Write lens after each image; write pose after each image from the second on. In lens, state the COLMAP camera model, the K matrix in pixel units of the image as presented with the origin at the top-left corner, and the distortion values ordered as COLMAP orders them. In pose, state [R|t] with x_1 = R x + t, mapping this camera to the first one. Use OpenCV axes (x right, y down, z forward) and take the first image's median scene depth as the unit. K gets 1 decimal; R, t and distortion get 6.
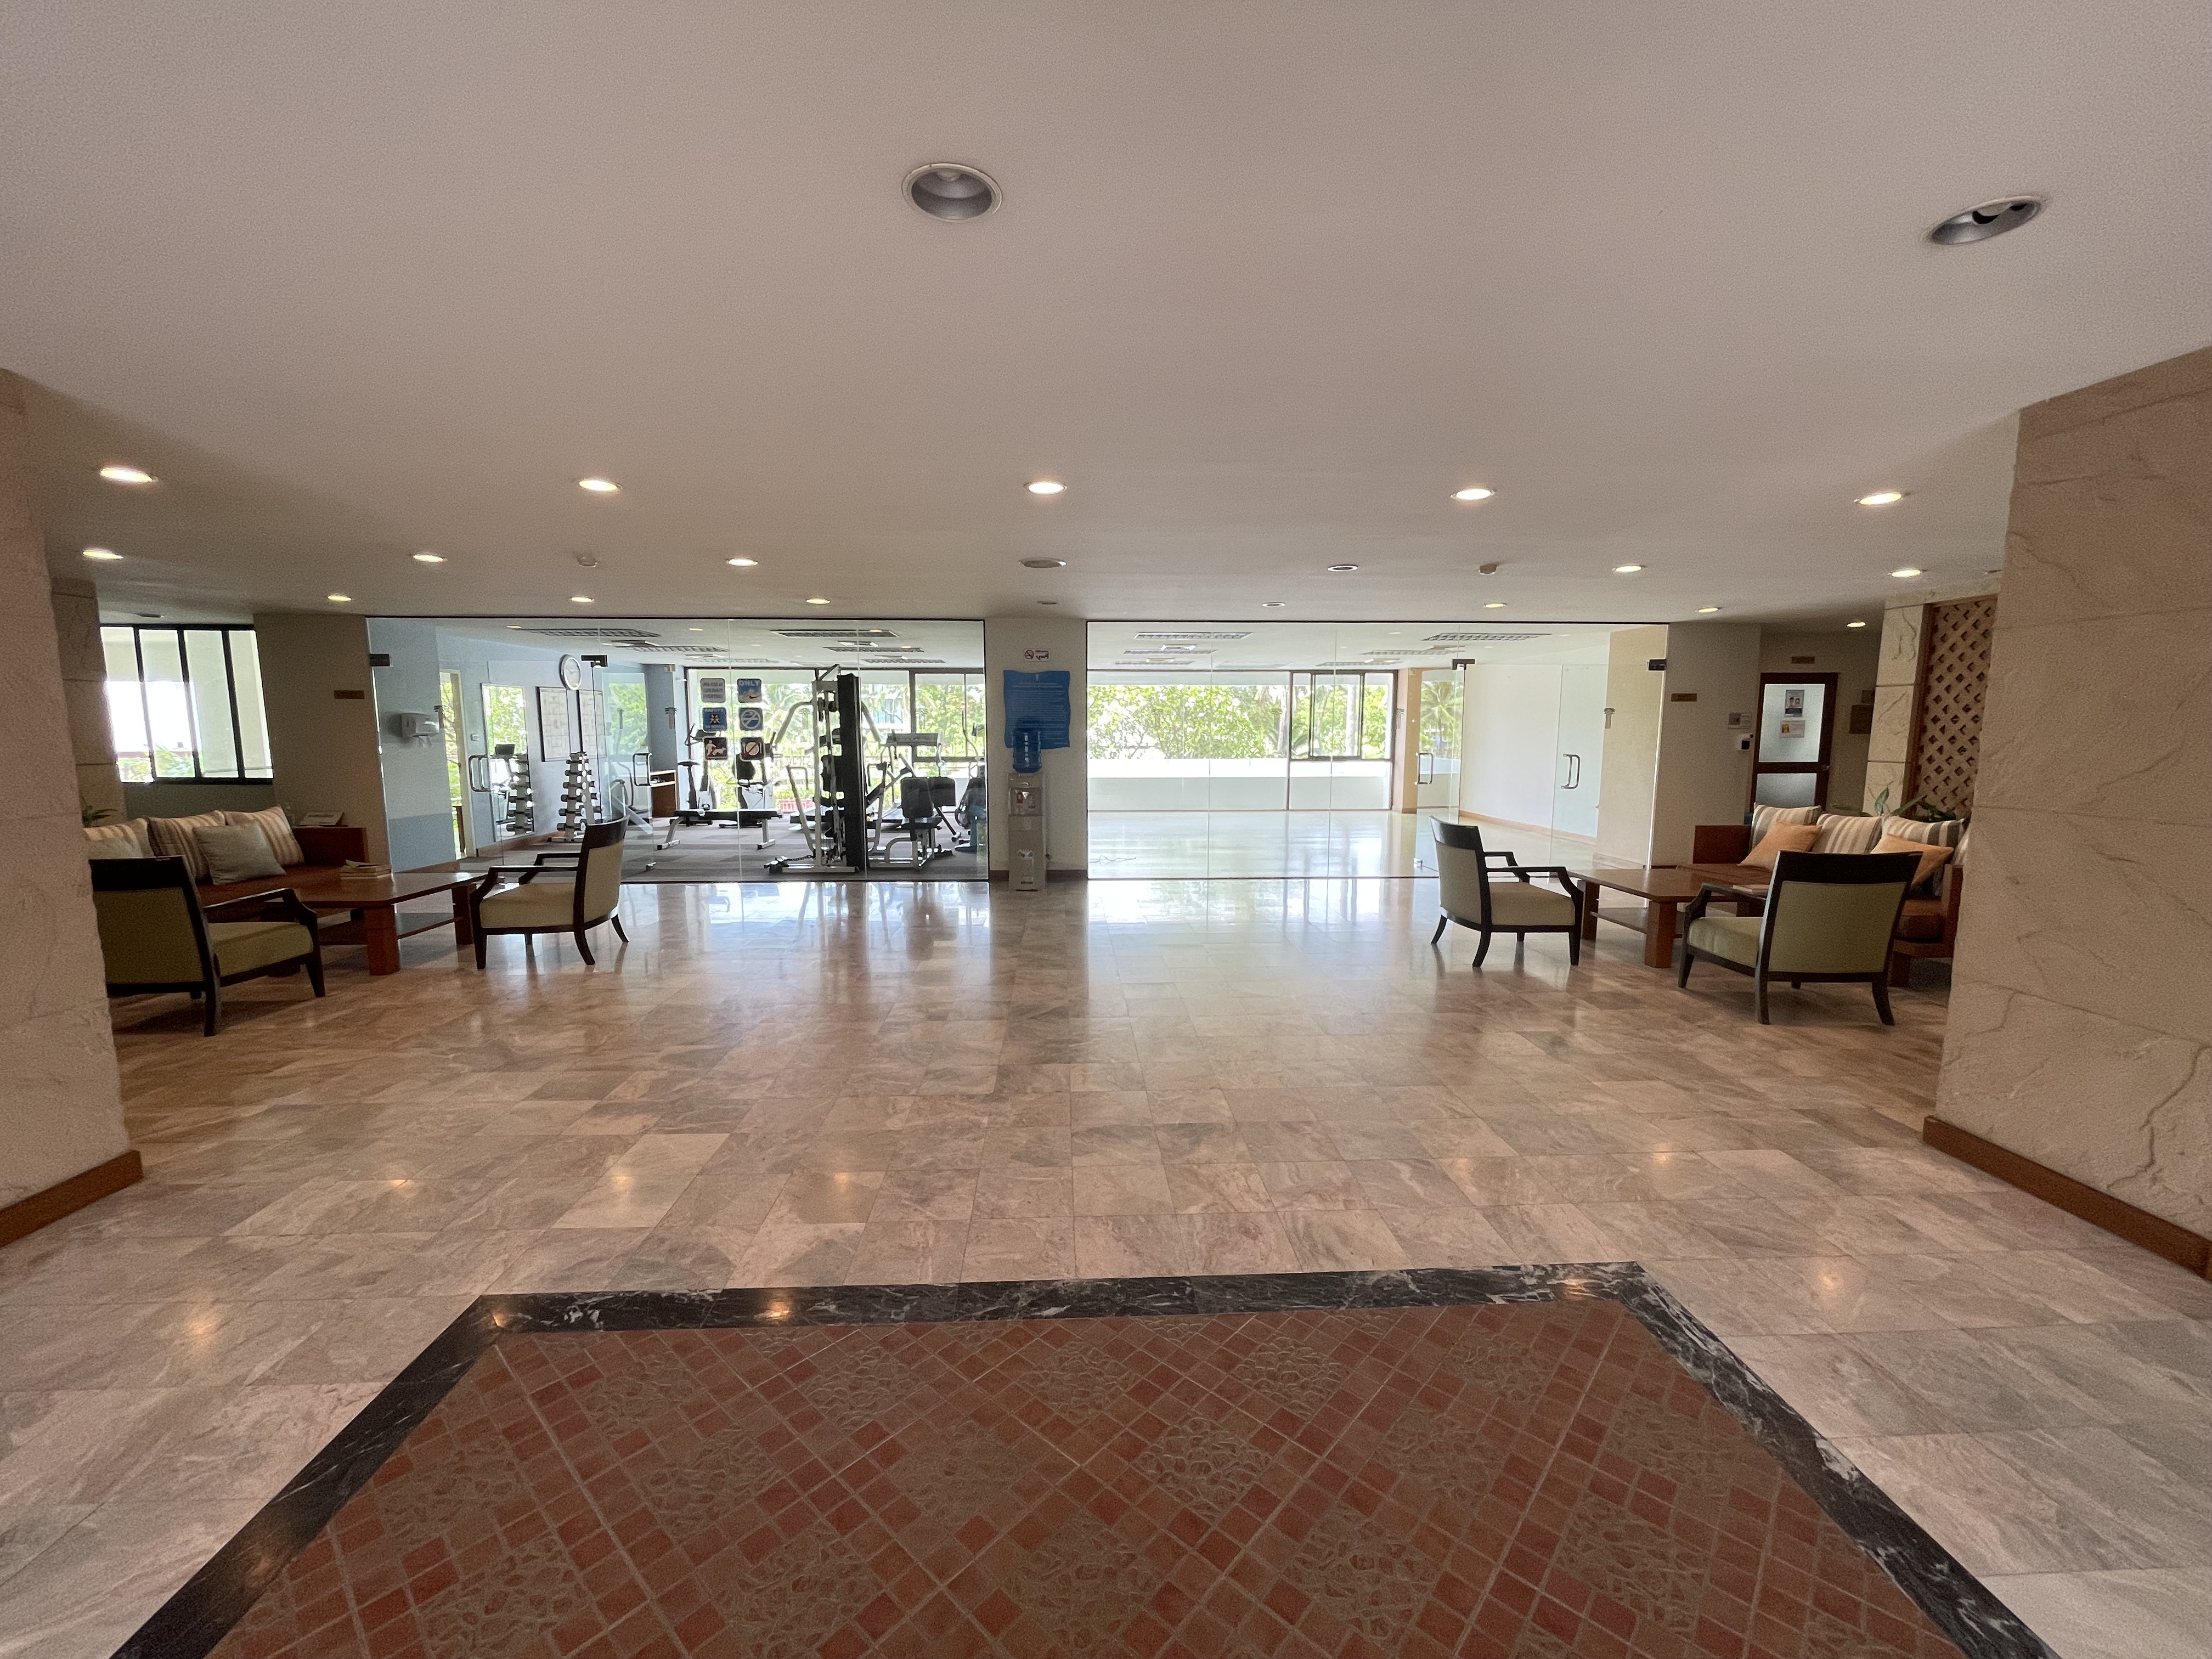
lens RADIAL K [[894.5, 0, 1103.3], [0, 894.5, 836.8], [0, 0, 1]] dist [-0.002389, 0.000540]
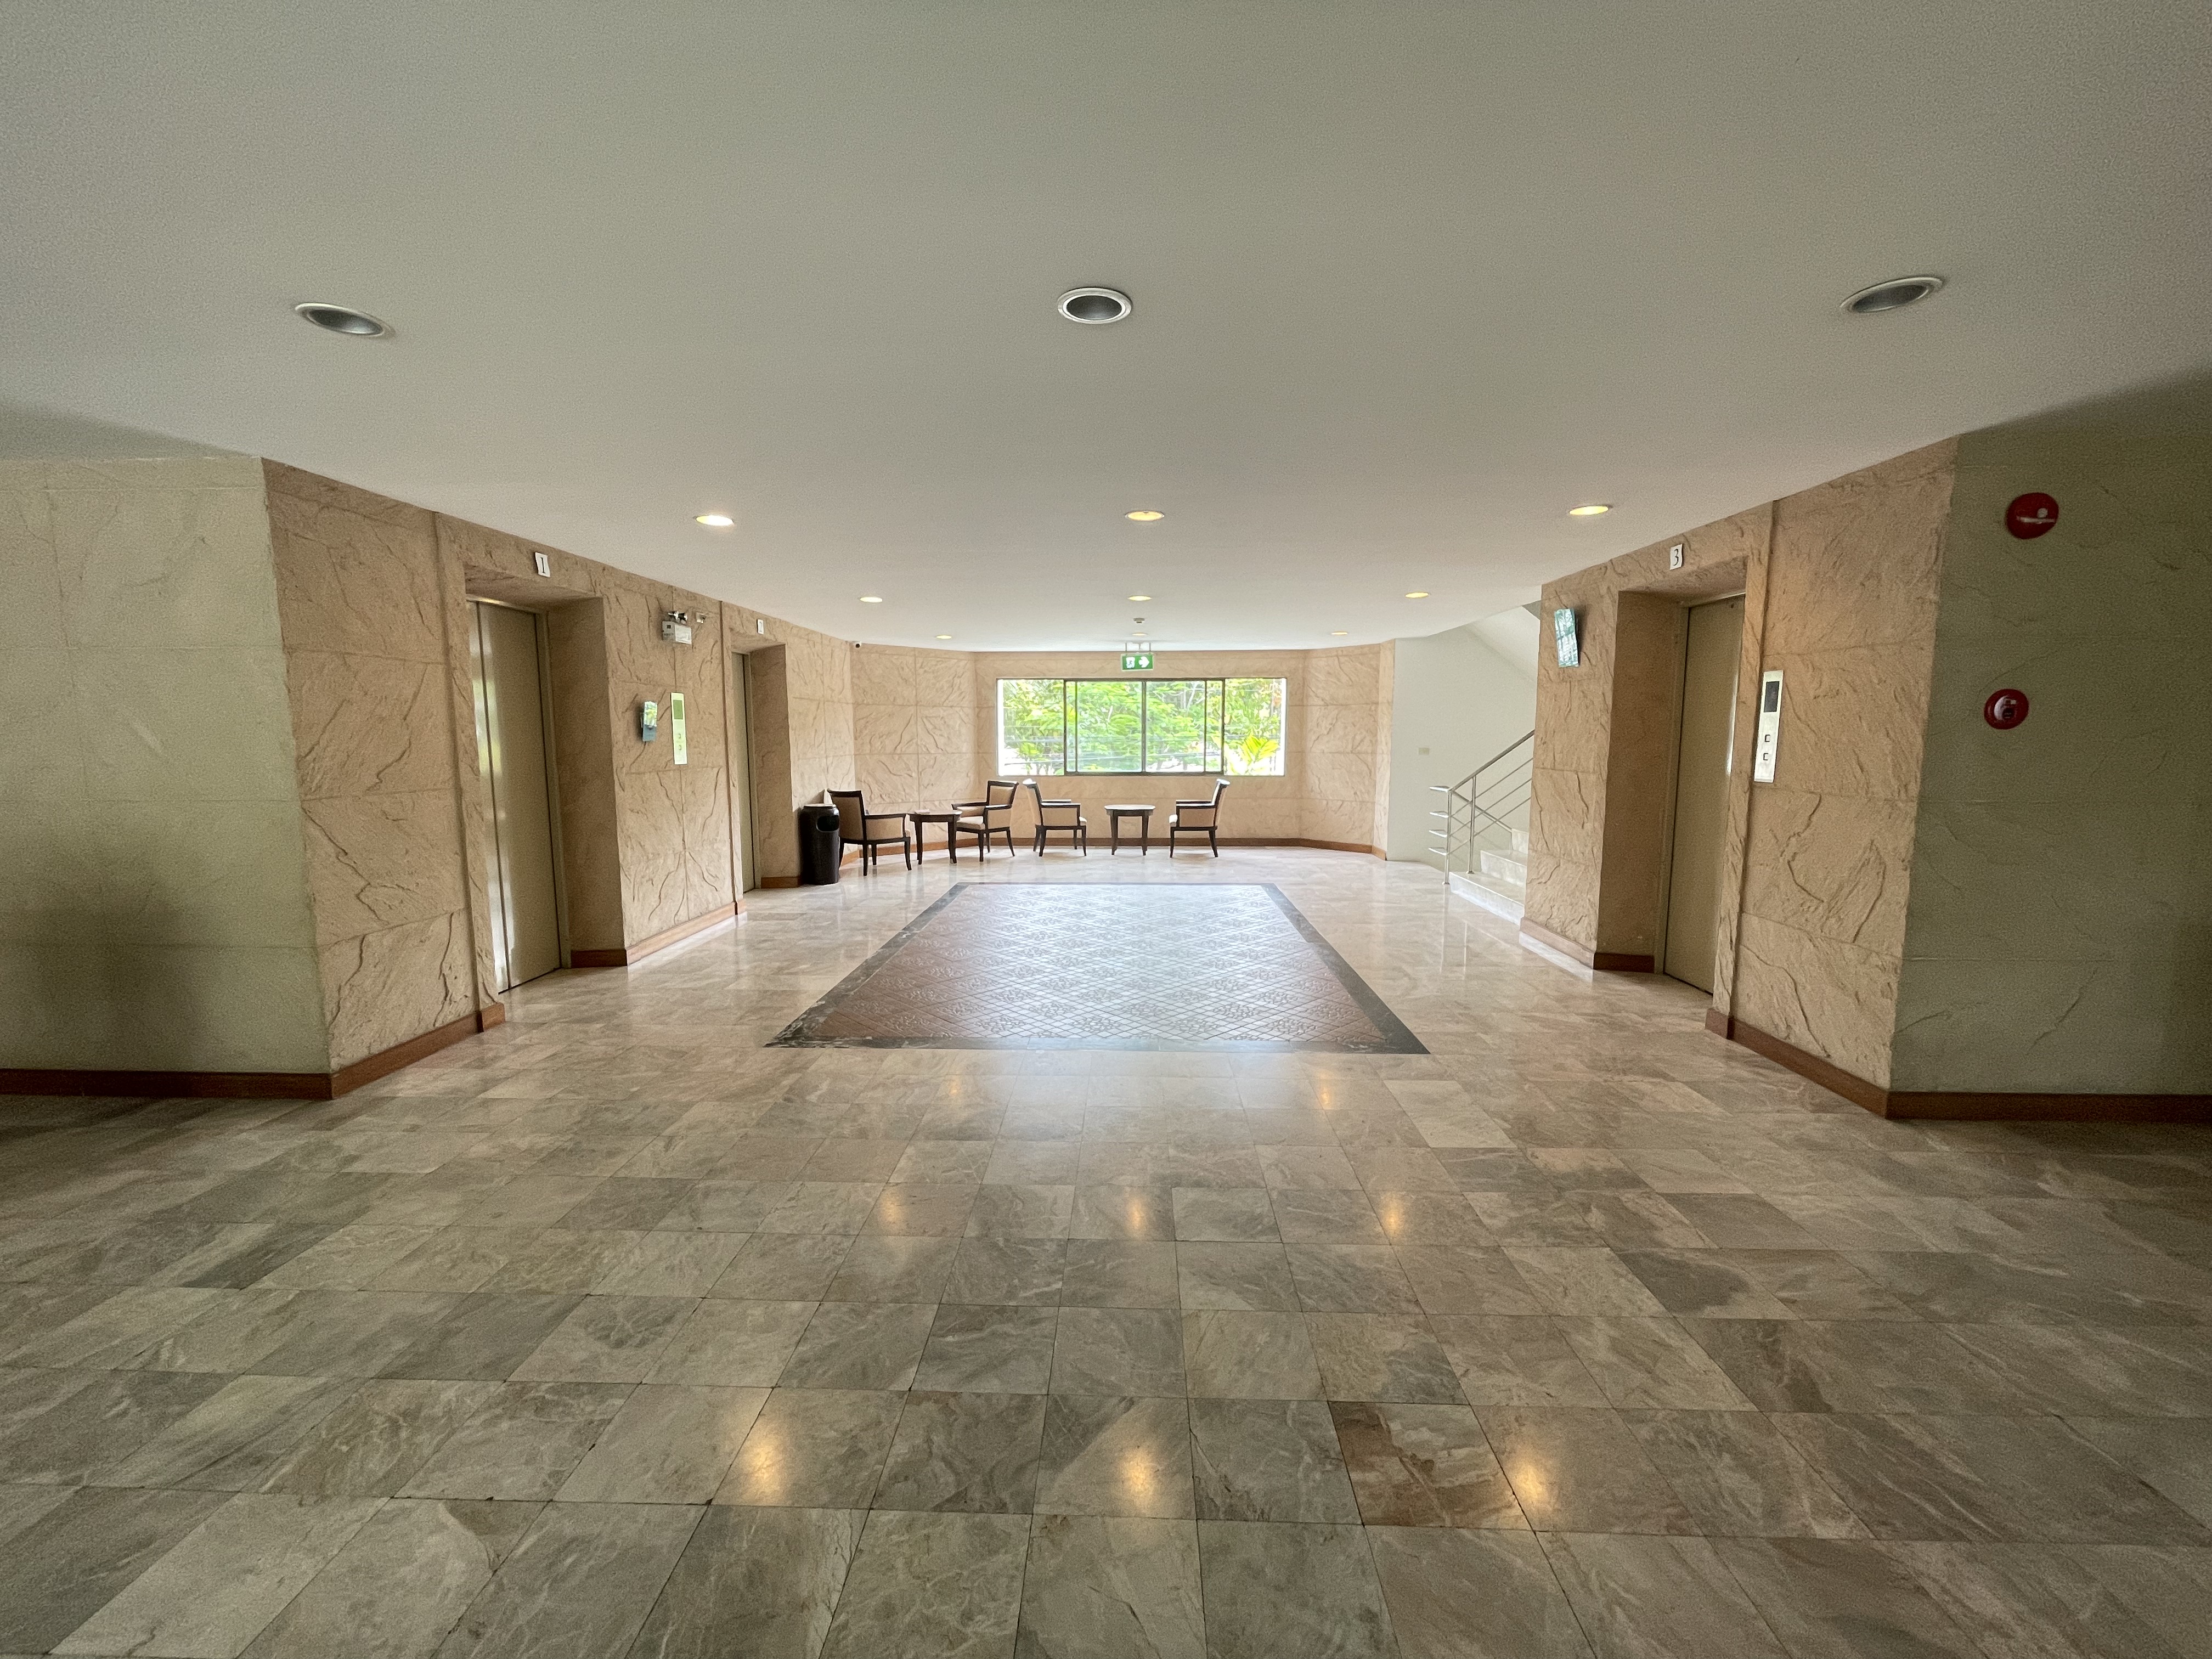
lens RADIAL K [[894.5, 0, 1107.2], [0, 894.5, 832.4], [0, 0, 1]] dist [-0.002389, 0.000540]
pose [[-0.996815, -0.007994, 0.079342, -0.137464], [0.010650, 0.972705, 0.231802, -0.226458], [-0.079029, 0.231909, -0.969522, 1.852984]]
